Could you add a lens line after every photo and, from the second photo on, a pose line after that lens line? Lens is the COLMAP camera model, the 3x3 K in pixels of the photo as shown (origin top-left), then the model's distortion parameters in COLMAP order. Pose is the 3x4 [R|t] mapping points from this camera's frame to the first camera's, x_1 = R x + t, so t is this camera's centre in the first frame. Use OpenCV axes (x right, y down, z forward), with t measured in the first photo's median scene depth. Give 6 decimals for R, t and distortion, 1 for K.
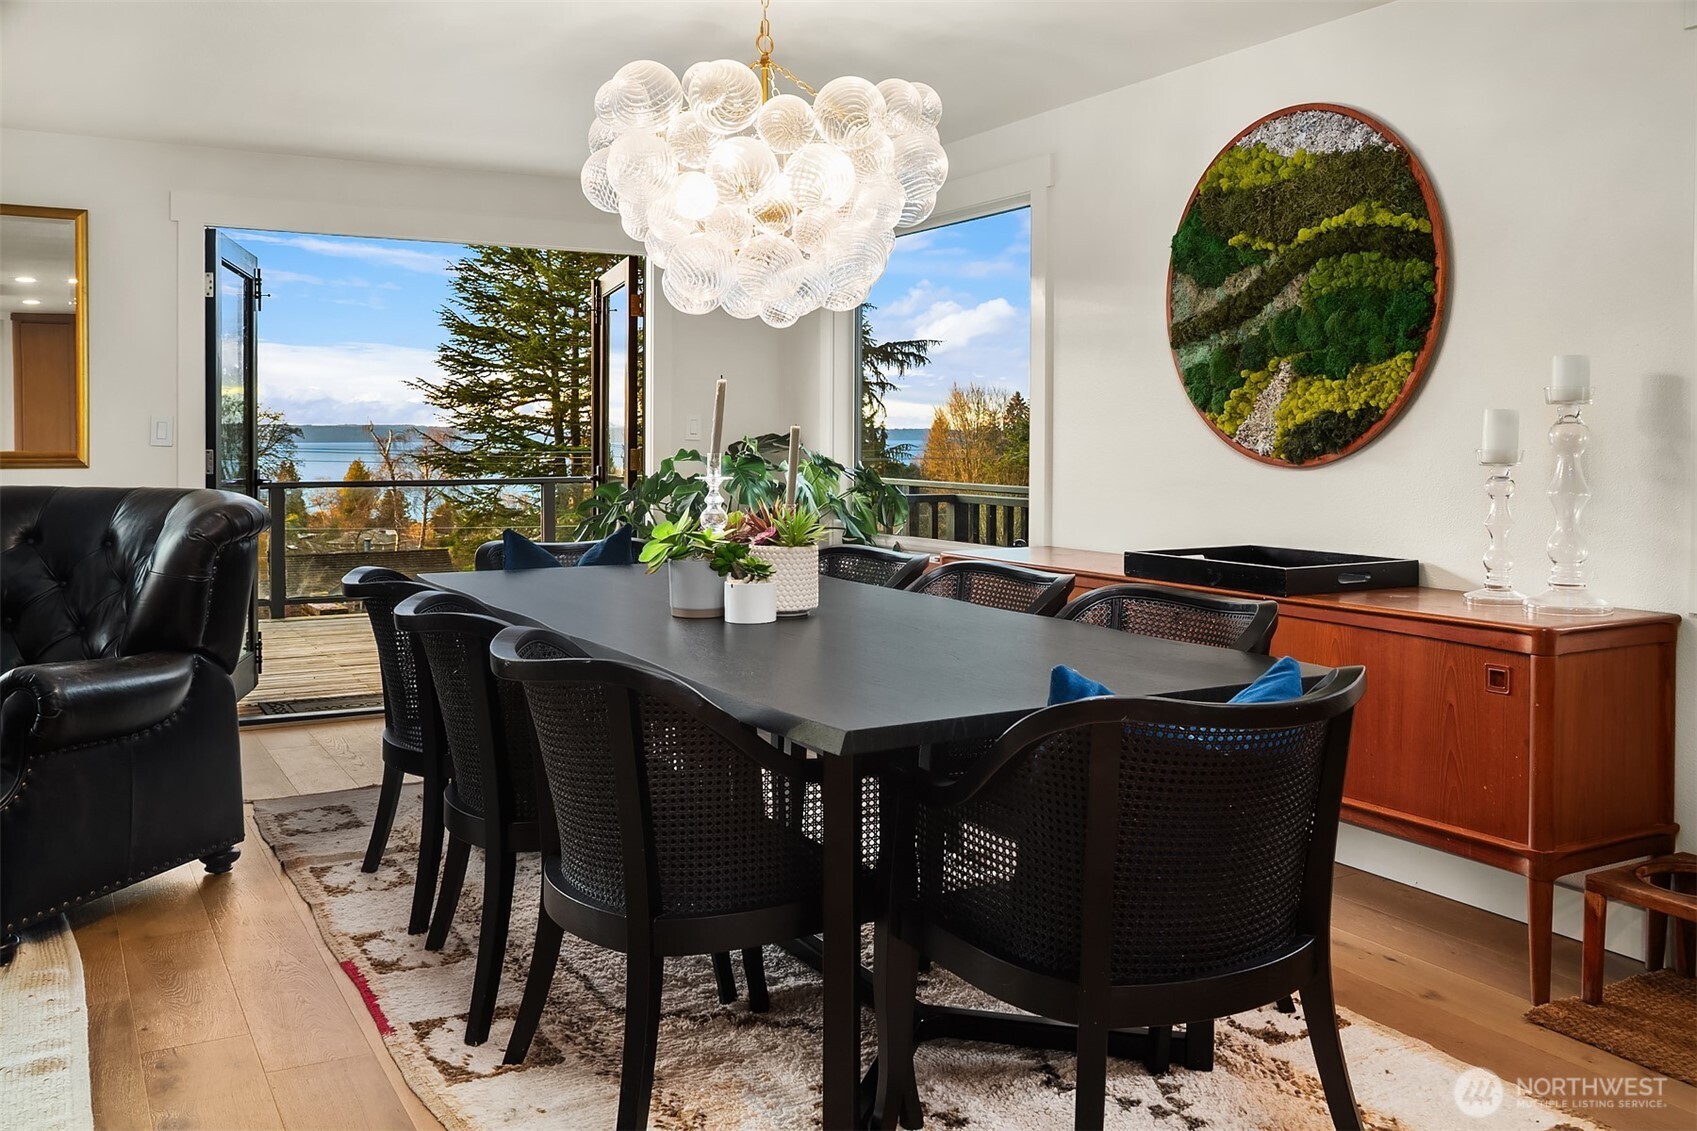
lens RADIAL K [[1552.9, 0, 848.5], [0, 1552.9, 565.5], [0, 0, 1]] dist [-0.000953, 0.000602]
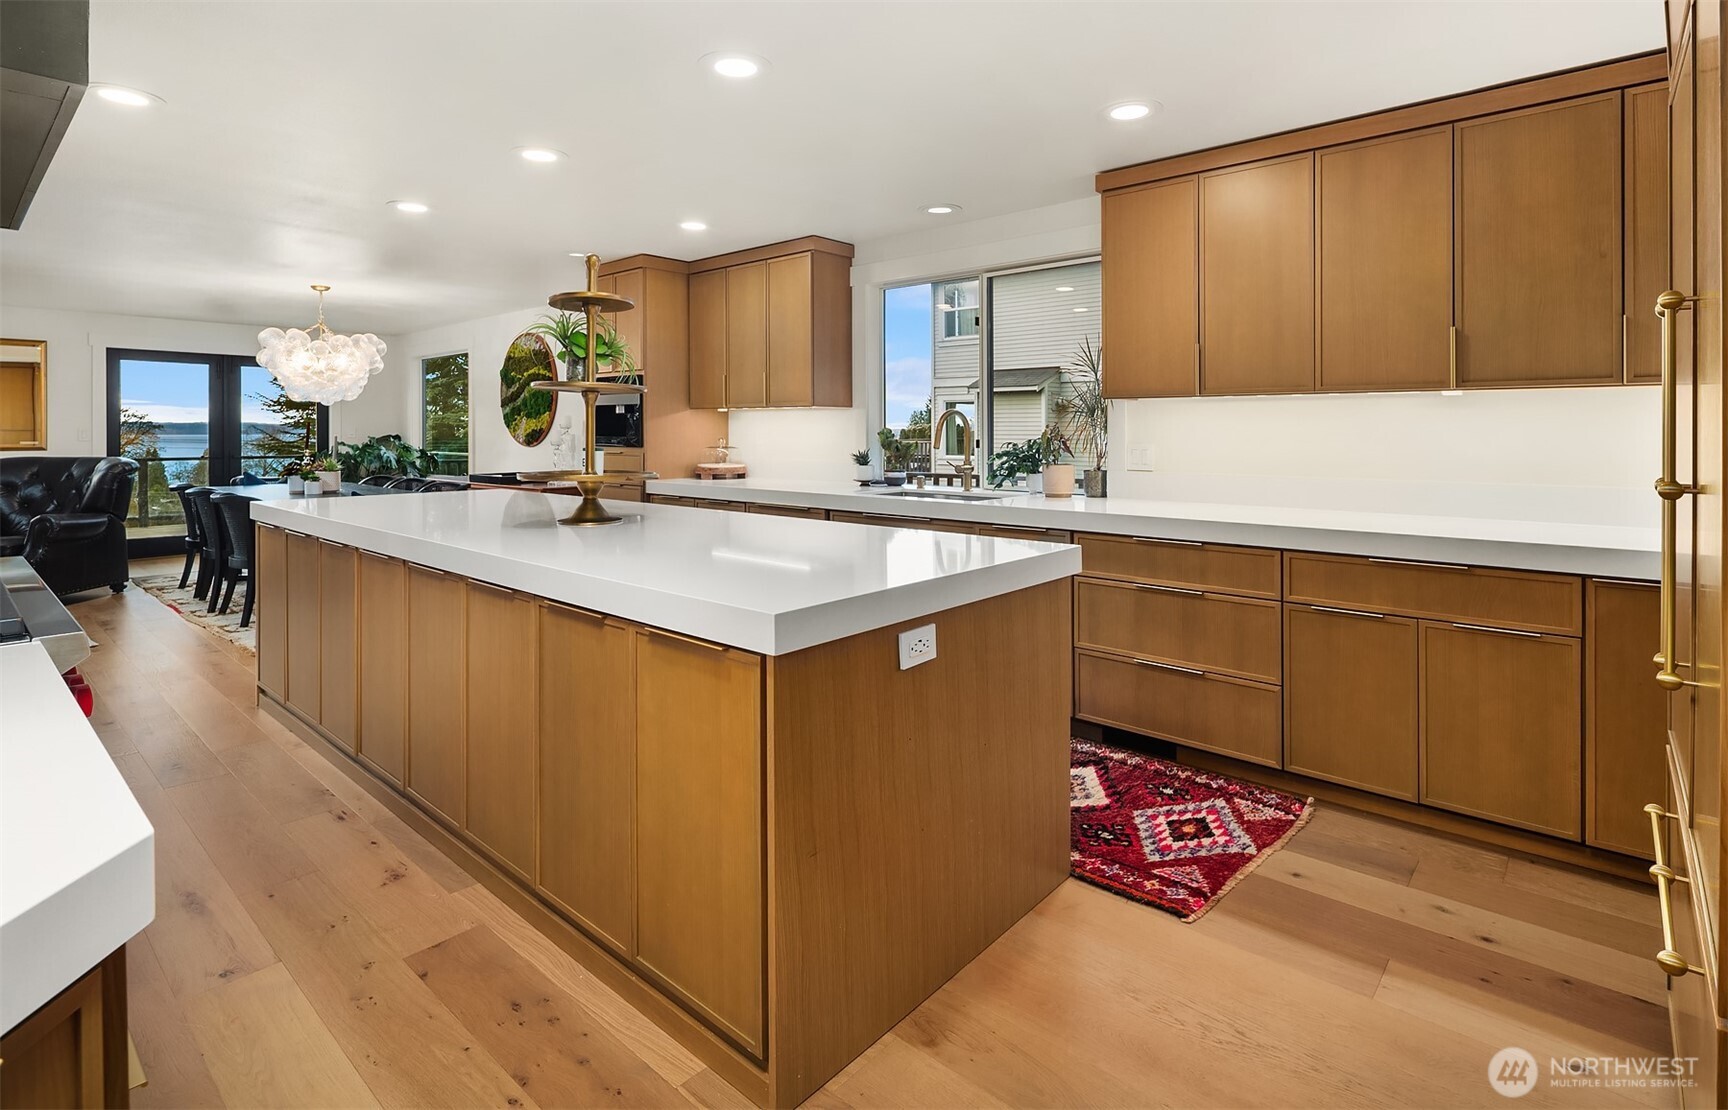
lens RADIAL K [[895.6, 0, 862.1], [0, 895.6, 467.8], [0, 0, 1]] dist [-0.001834, -0.000339]
pose [[0.947627, -0.015356, 0.319010, 0.354754], [0.028395, 0.998939, -0.036265, 0.066810], [-0.318114, 0.043424, 0.947057, -0.960998]]
